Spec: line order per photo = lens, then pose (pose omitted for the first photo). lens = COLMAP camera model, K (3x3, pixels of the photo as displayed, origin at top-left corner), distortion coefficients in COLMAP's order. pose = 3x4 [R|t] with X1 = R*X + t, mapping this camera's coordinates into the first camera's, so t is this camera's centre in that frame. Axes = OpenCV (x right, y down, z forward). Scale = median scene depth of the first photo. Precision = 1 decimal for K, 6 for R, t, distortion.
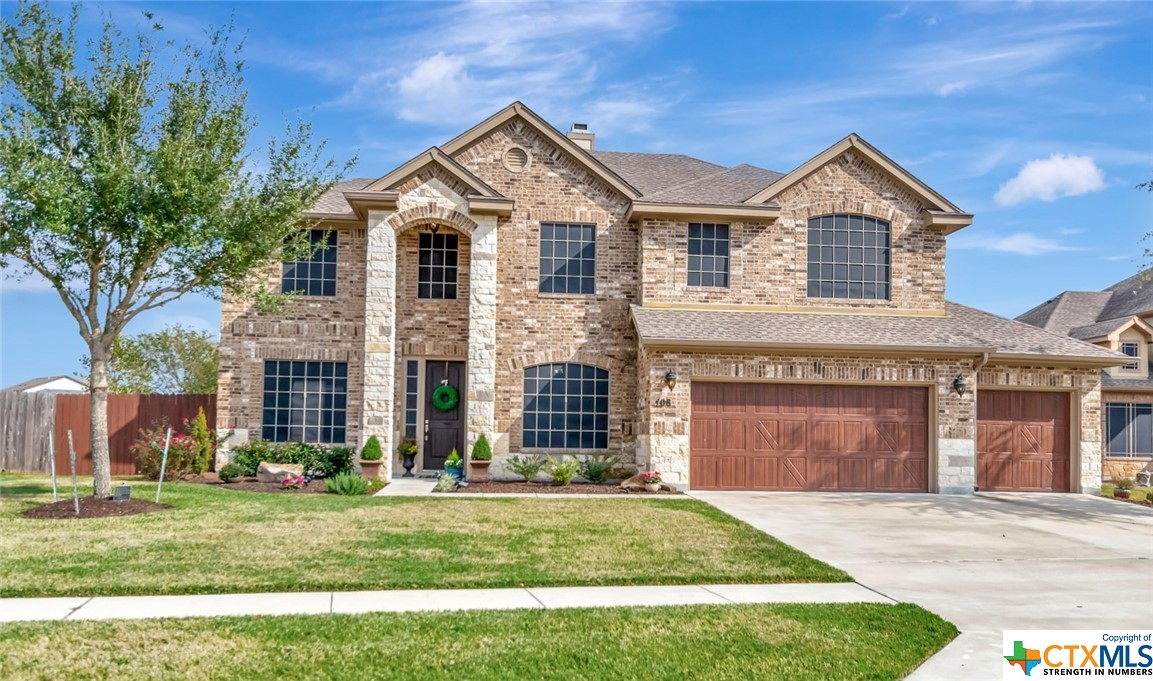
lens RADIAL K [[843.5, 0, 576.1], [0, 843.5, 379.3], [0, 0, 1]] dist [-0.002113, -0.000016]
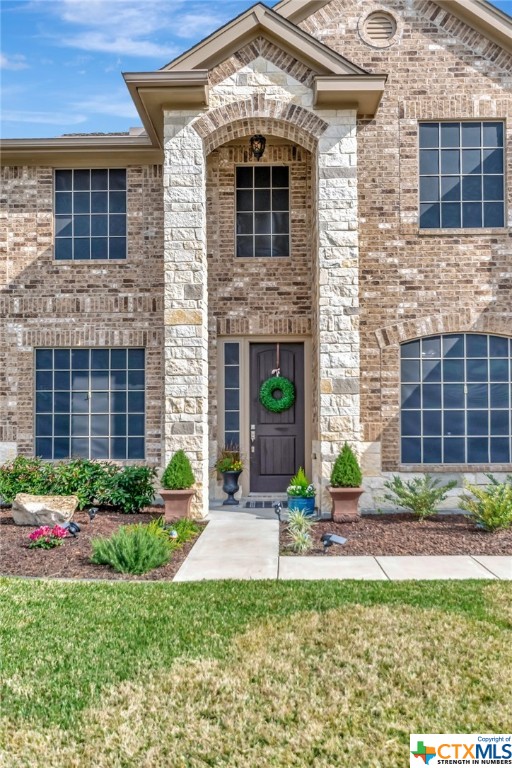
lens RADIAL K [[655.9, 0, 256.0], [0, 655.9, 384.0], [0, 0, 1]] dist [0.001552, 0.000643]
pose [[0.990907, -0.029778, -0.131215, -0.107527], [0.028779, 0.999541, -0.009504, 0.020313], [0.131438, 0.005641, 0.991308, 0.475623]]
